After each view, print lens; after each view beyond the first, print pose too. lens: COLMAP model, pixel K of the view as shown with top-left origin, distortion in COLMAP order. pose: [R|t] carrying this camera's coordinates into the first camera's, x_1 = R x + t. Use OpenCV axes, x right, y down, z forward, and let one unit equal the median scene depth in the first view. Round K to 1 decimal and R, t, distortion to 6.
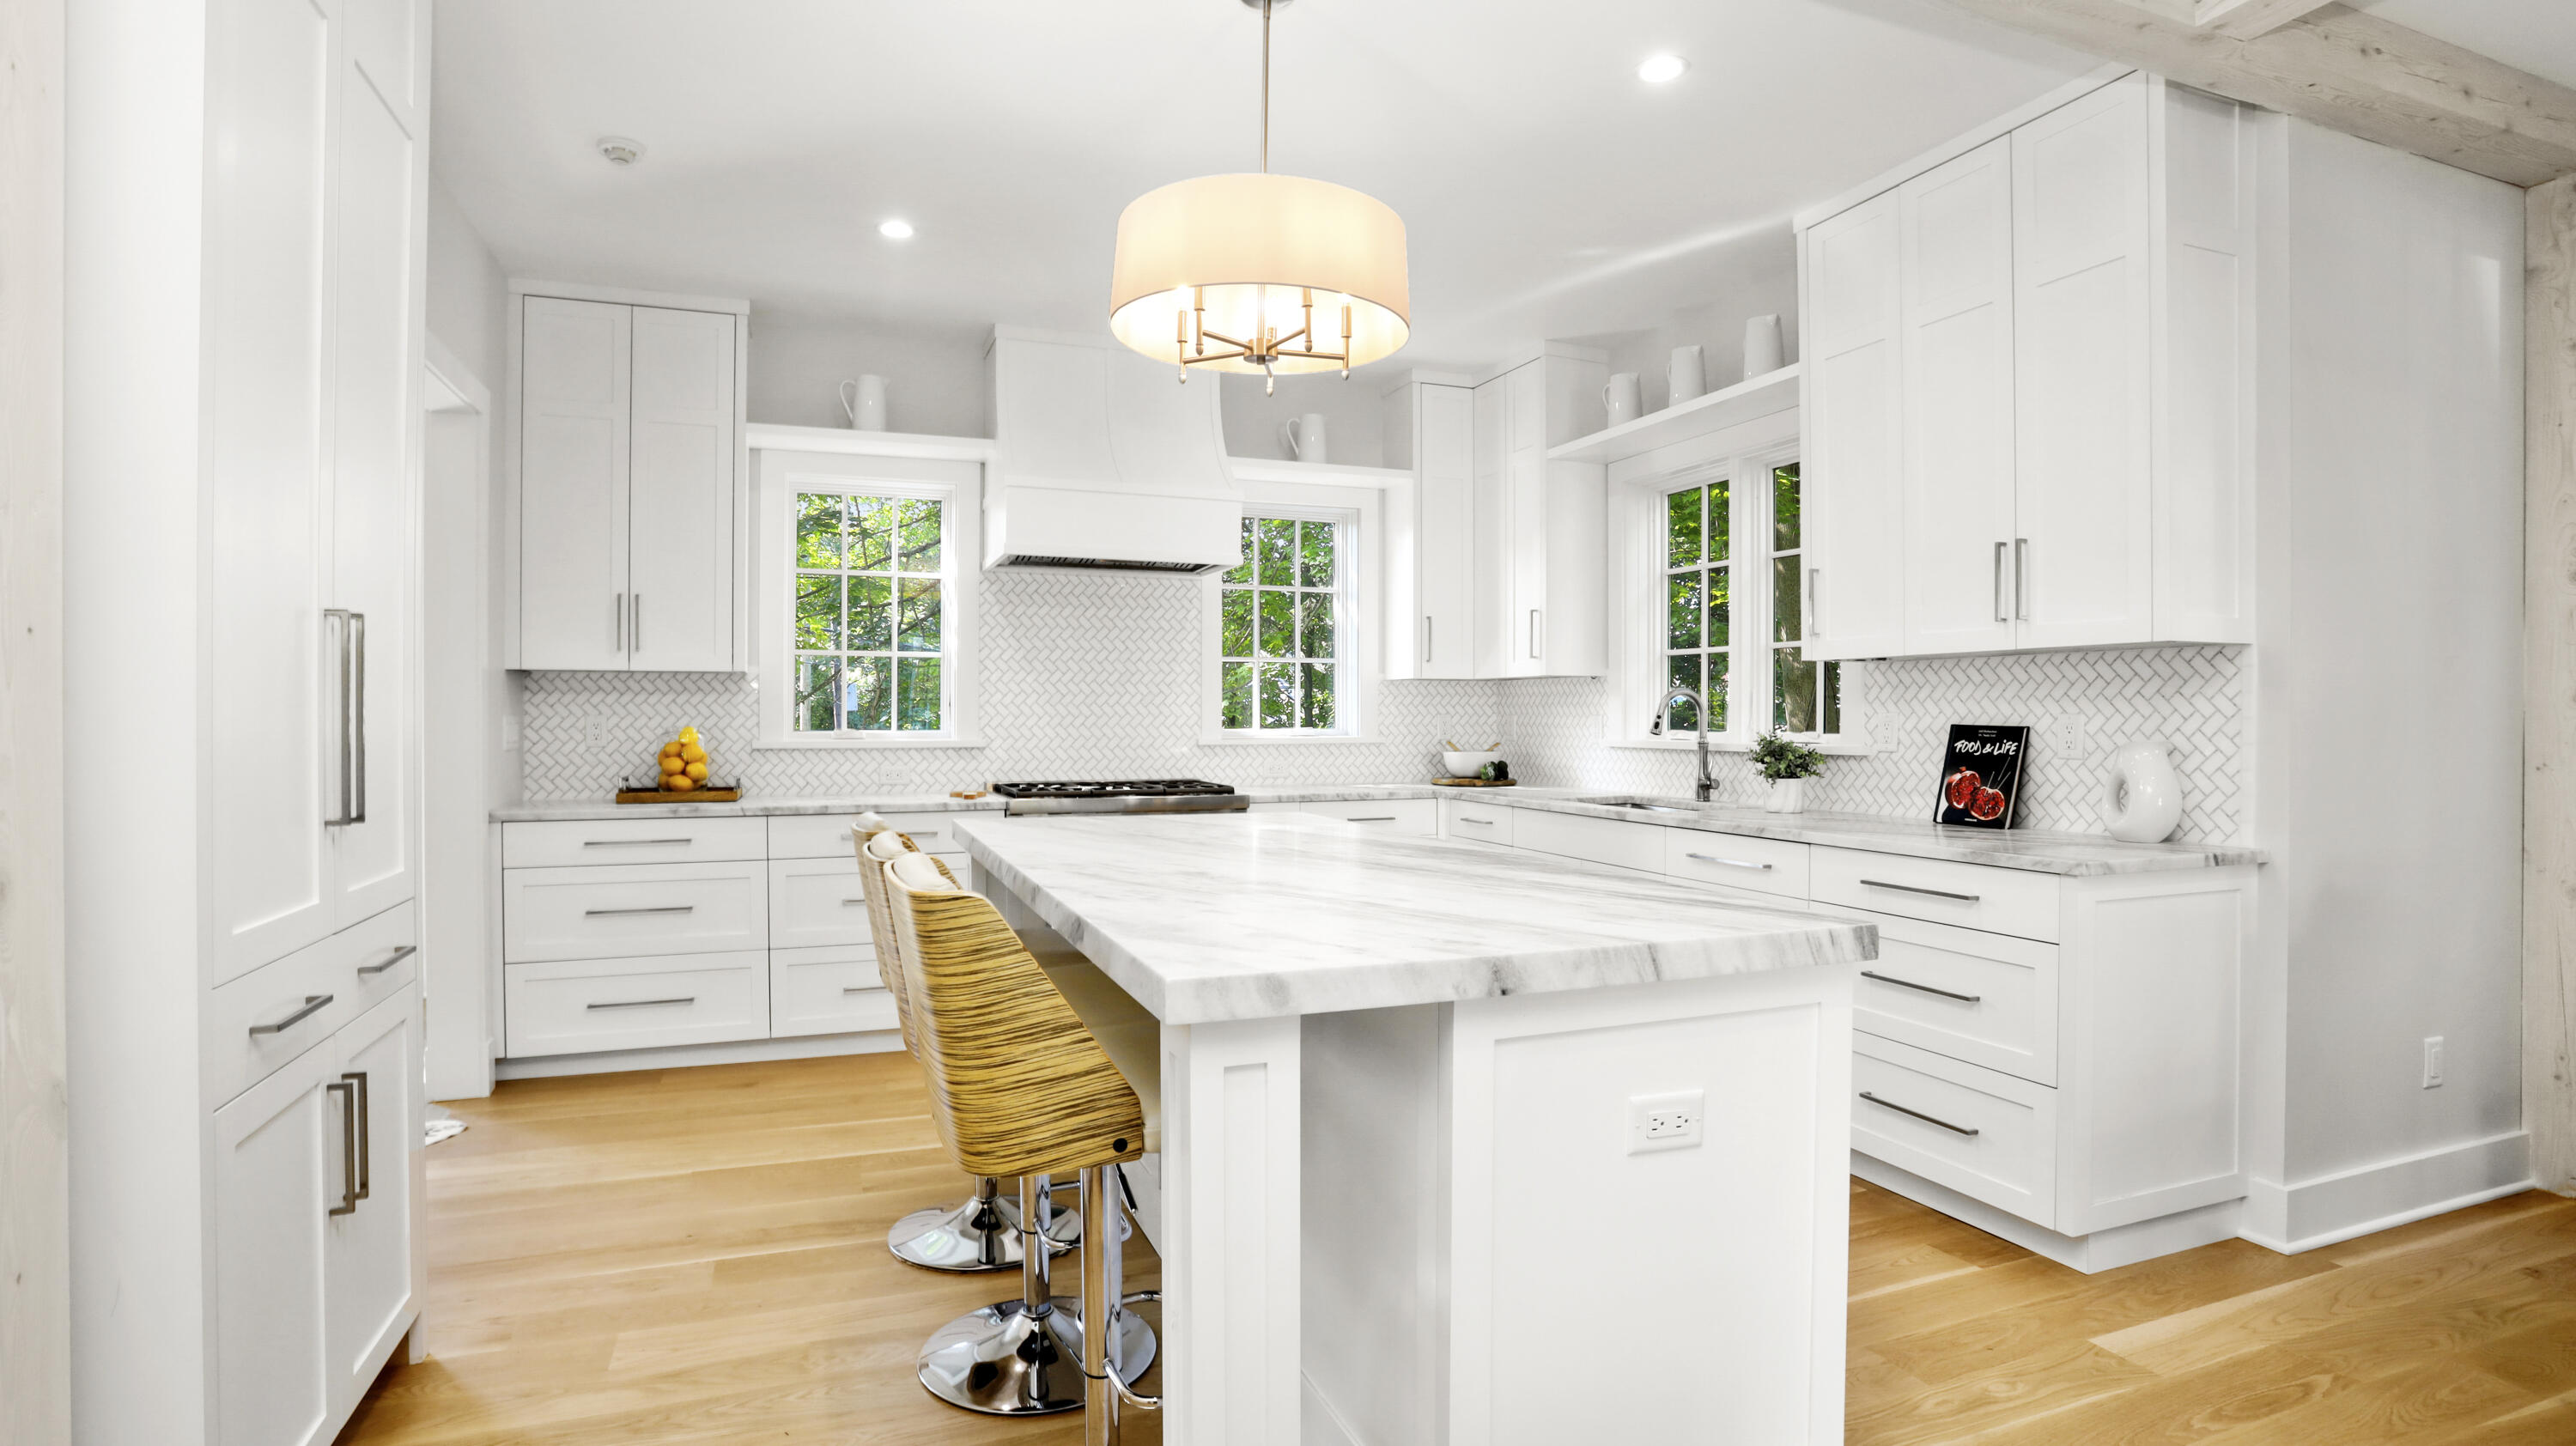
lens RADIAL K [[1265.9, 0, 1270.8], [0, 1265.9, 726.9], [0, 0, 1]] dist [-0.041937, 0.002012]
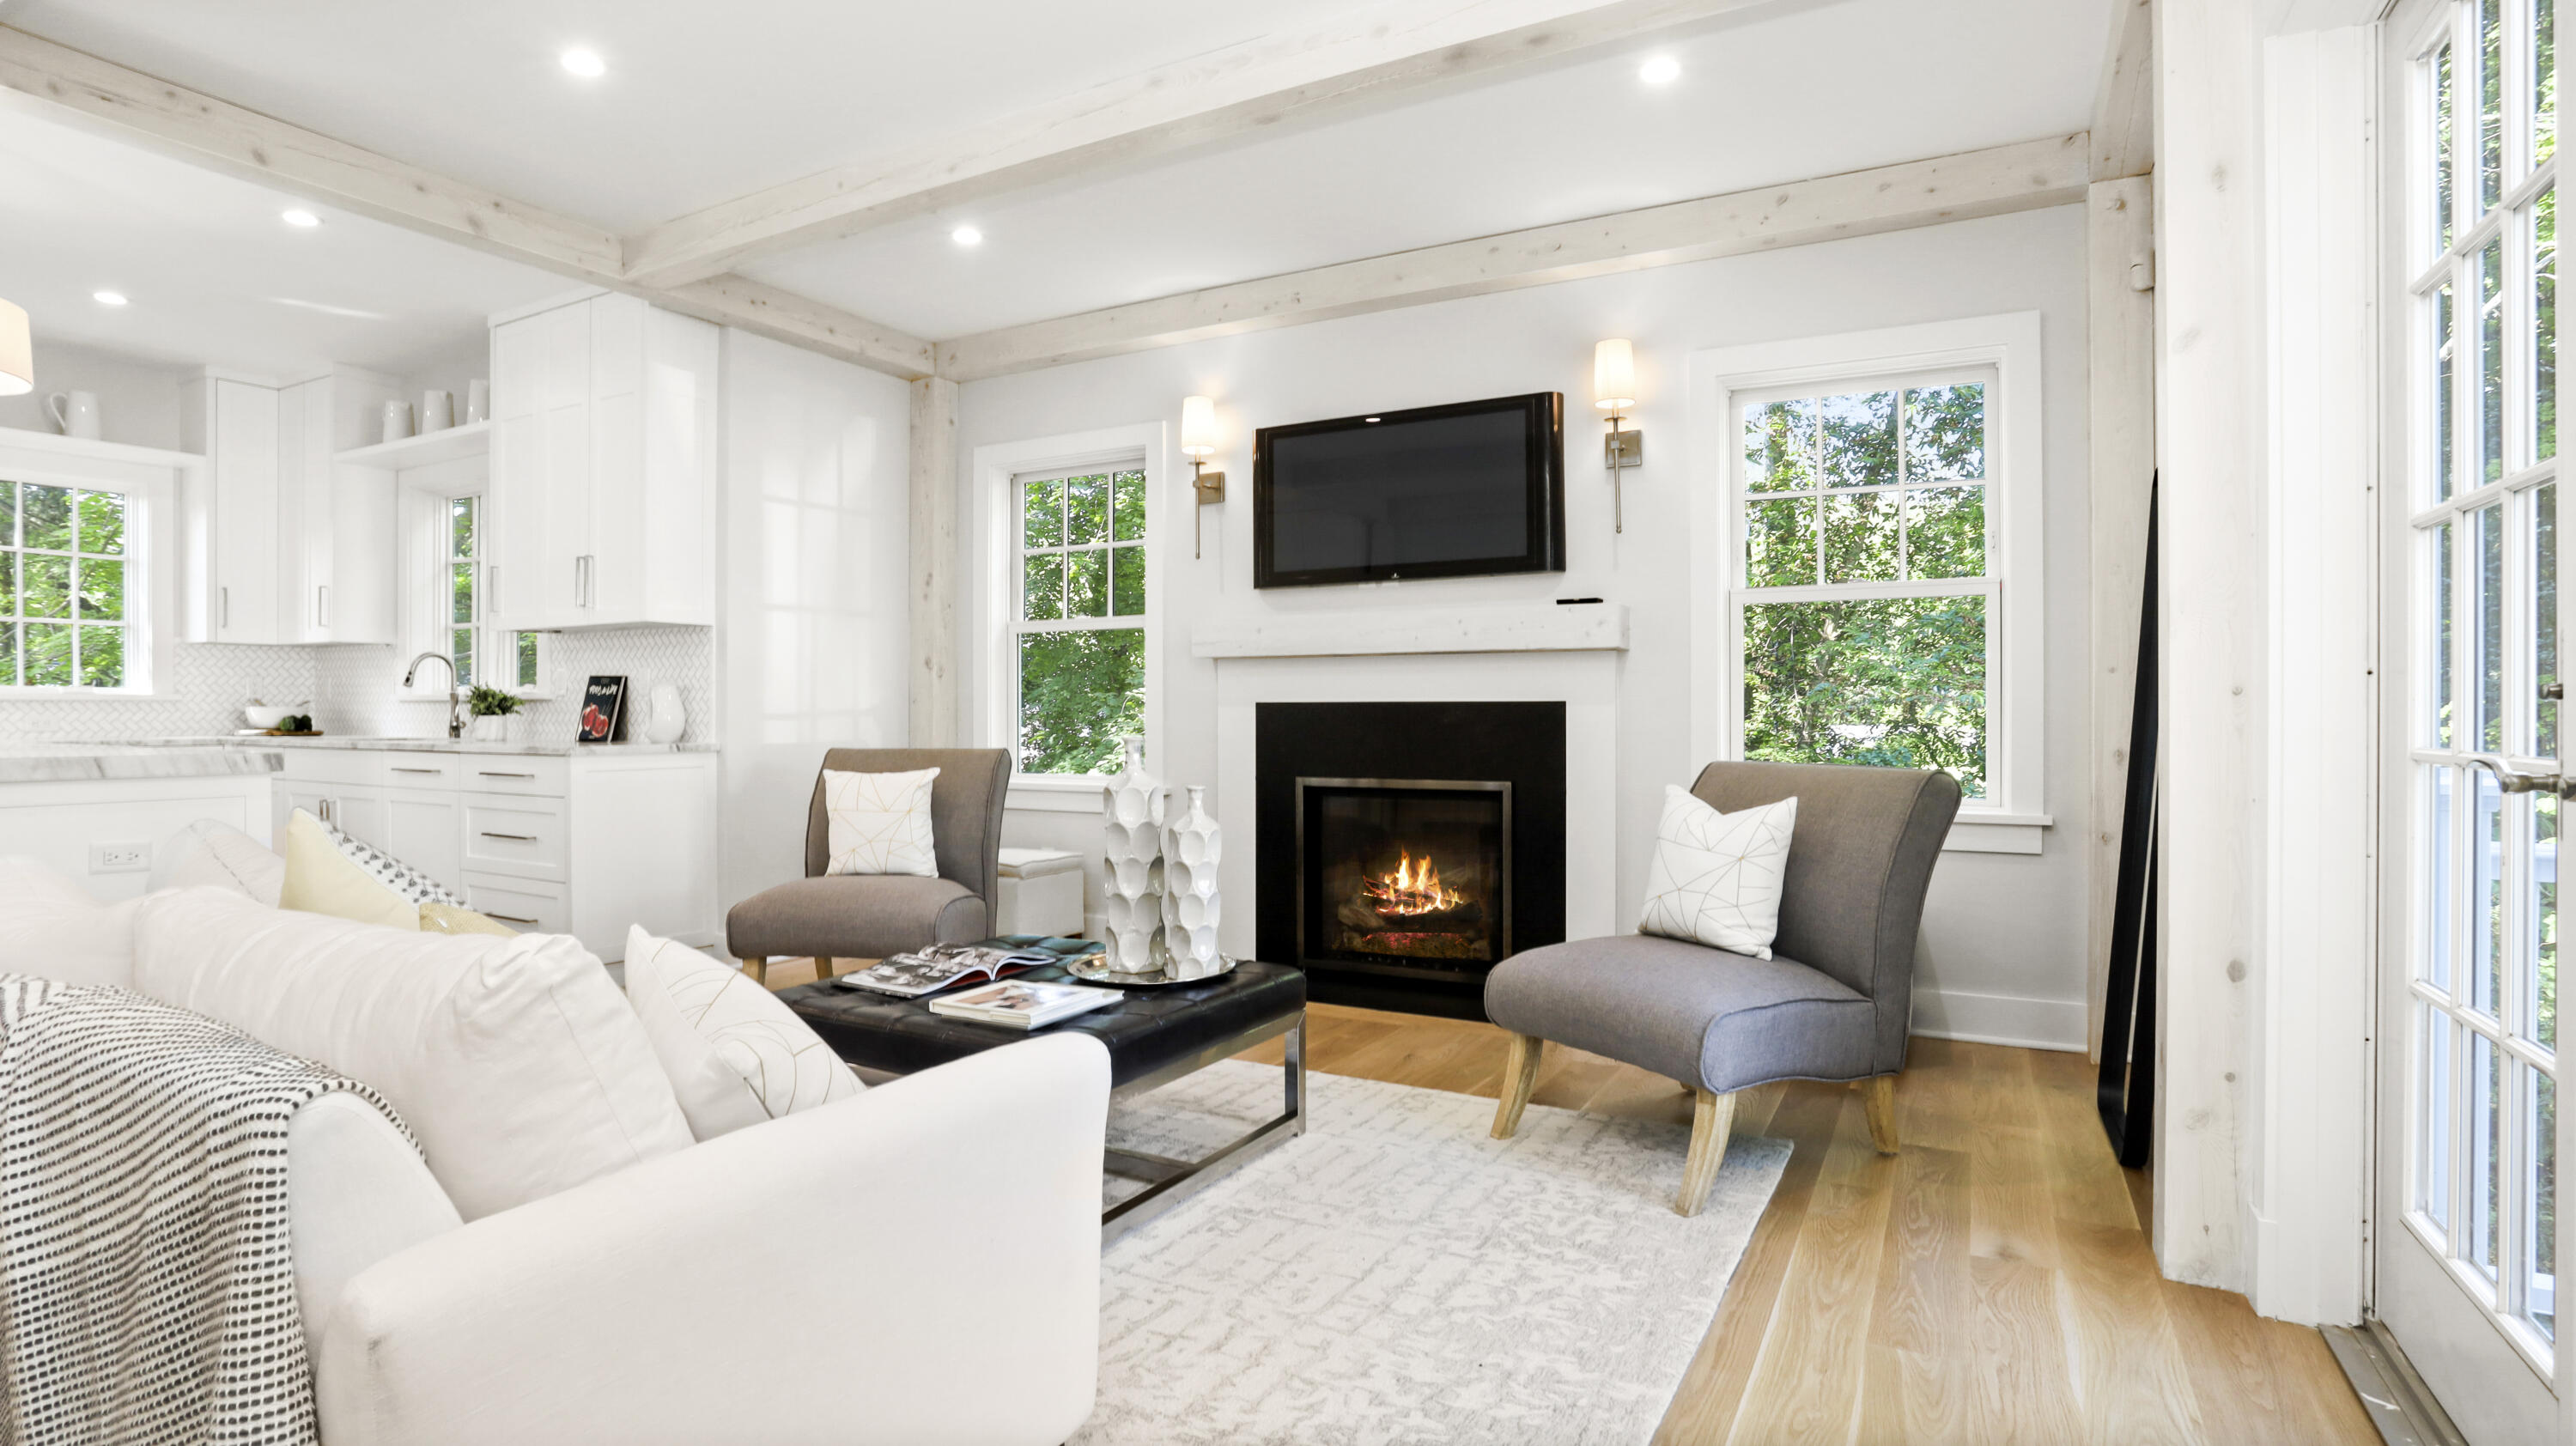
lens RADIAL K [[1265.9, 0, 1306.8], [0, 1265.9, 723.9], [0, 0, 1]] dist [-0.041937, 0.002012]
pose [[0.757126, -0.005218, 0.653248, 0.196850], [0.005659, 0.999983, 0.001429, 0.053231], [-0.653244, 0.002614, 0.757143, -0.631524]]
